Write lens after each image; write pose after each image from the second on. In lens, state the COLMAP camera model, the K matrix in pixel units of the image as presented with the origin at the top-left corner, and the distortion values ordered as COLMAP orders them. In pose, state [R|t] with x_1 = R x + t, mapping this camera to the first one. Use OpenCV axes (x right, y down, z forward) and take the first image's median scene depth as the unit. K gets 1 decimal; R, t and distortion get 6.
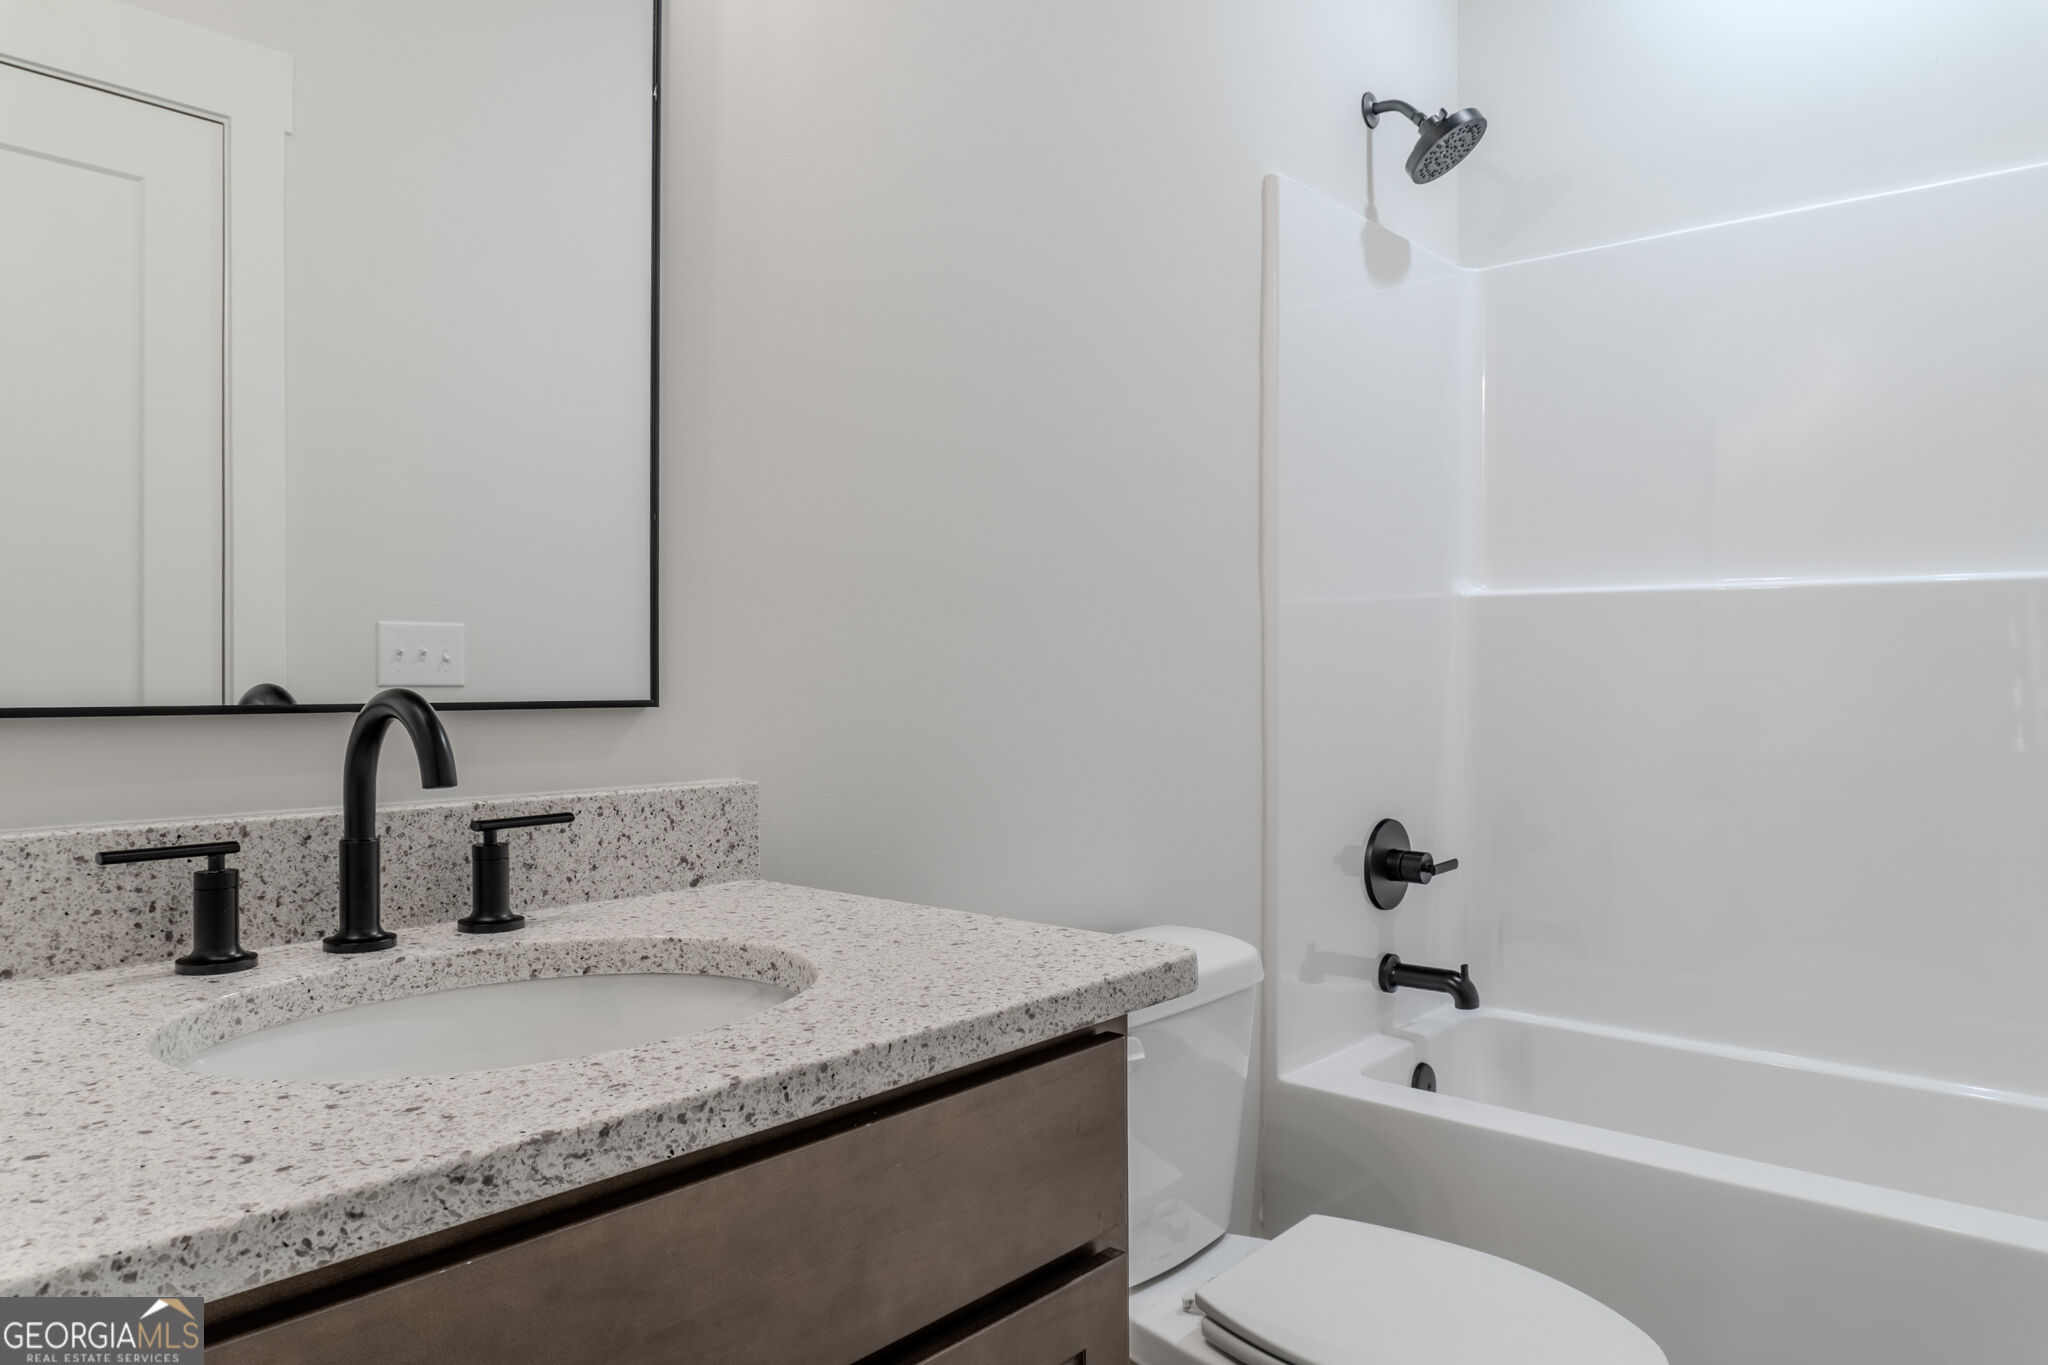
lens RADIAL K [[1375.0, 0, 1030.1], [0, 1375.0, 659.4], [0, 0, 1]] dist [-0.029398, -0.002171]
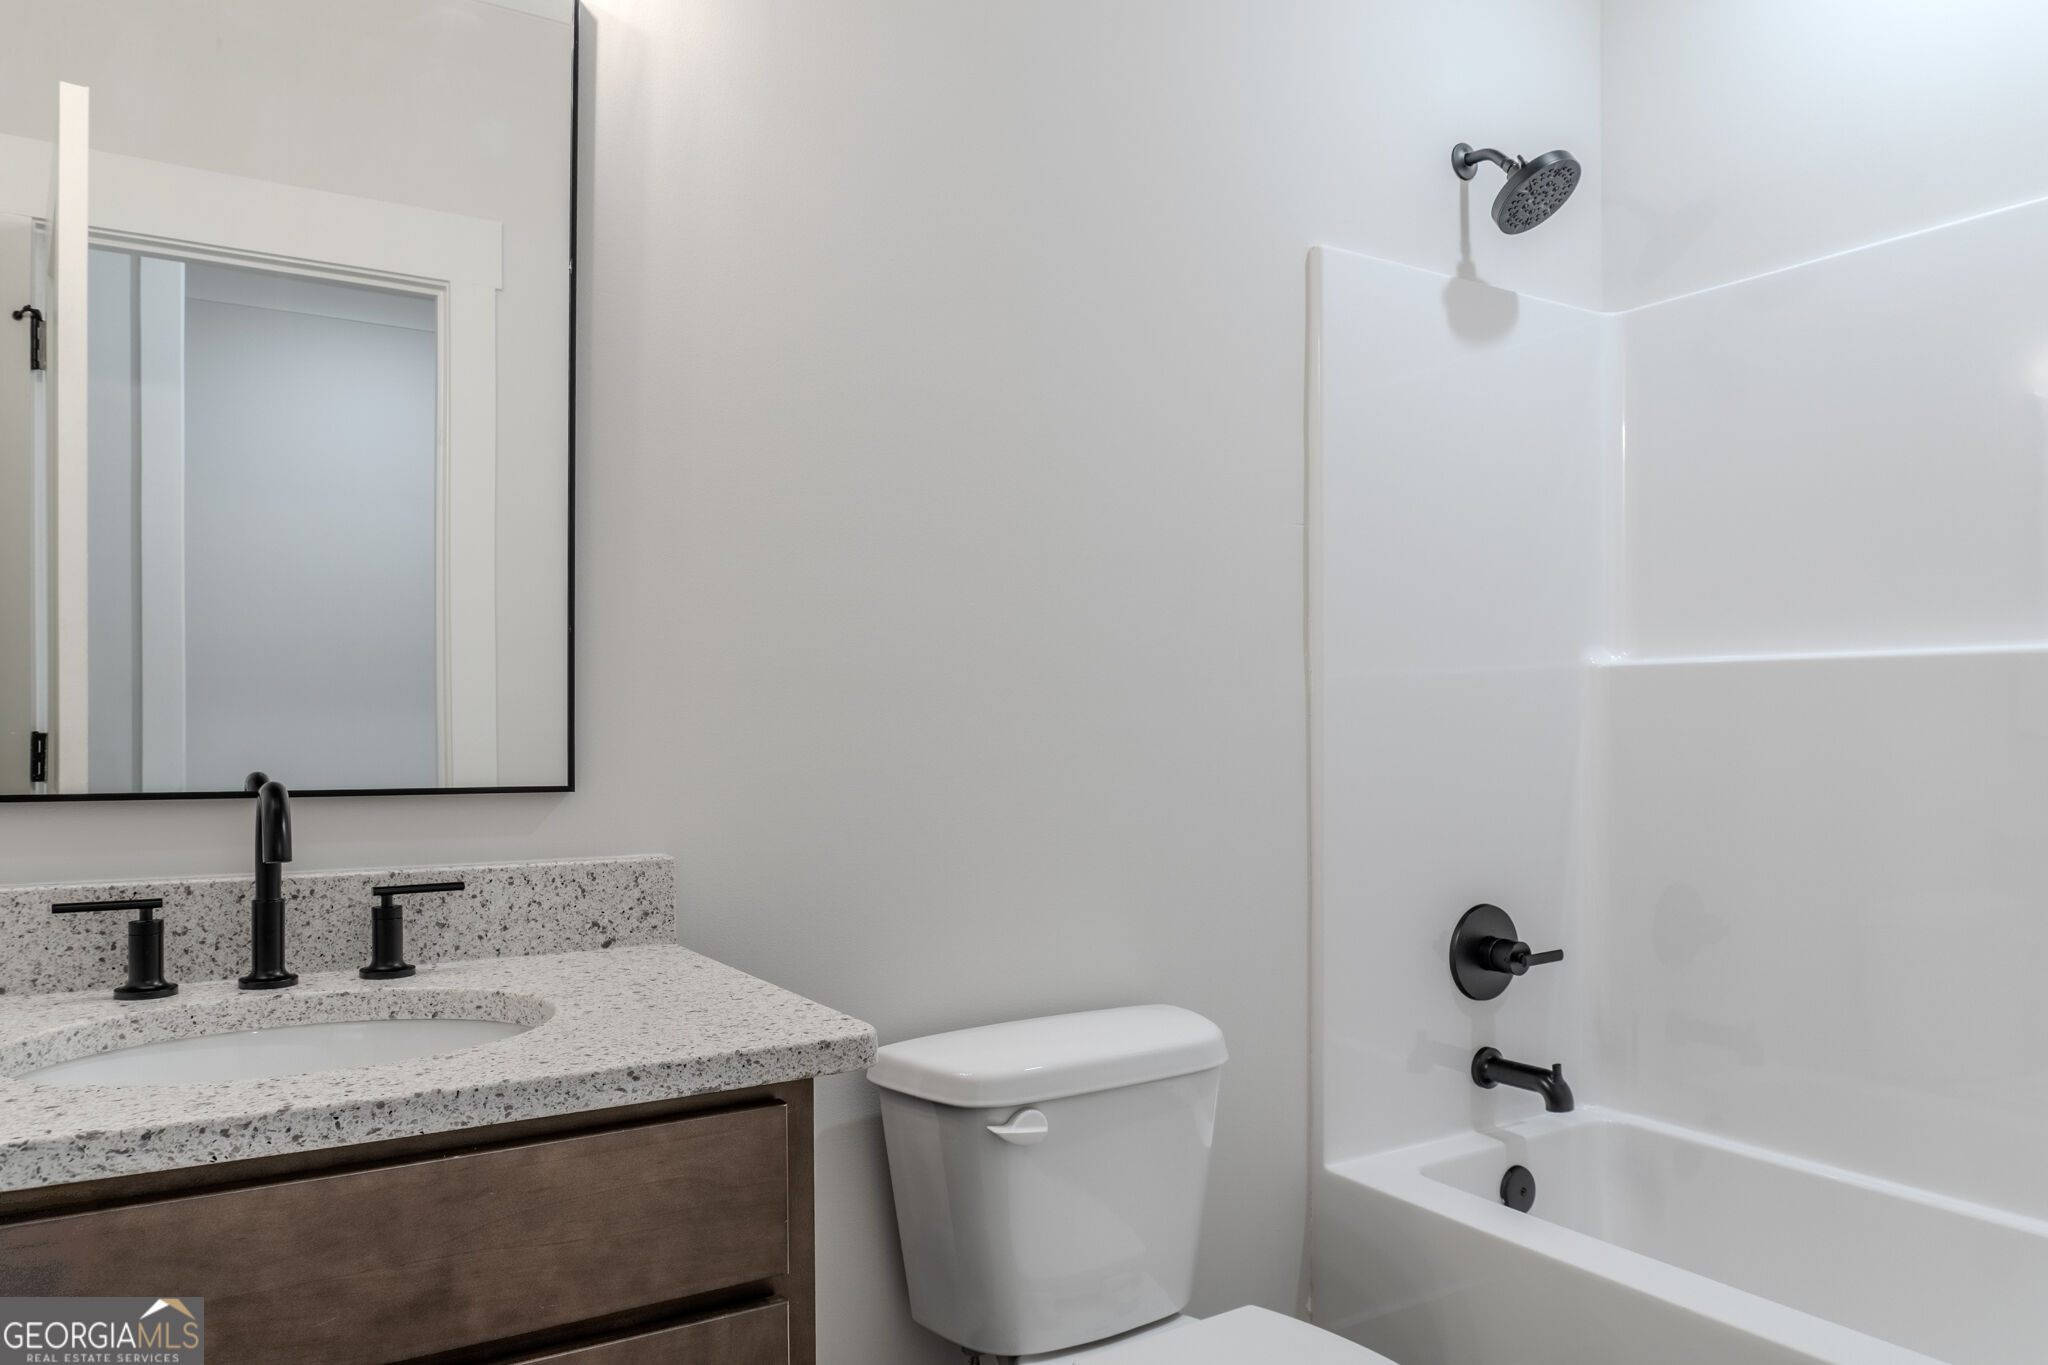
lens RADIAL K [[1382.8, 0, 1025.5], [0, 1382.8, 696.7], [0, 0, 1]] dist [-0.034153, -0.002275]
pose [[0.957105, -0.007613, -0.289641, 0.507880], [0.003812, 0.999899, -0.013684, -0.033229], [0.289716, 0.011993, 0.957037, -0.008665]]
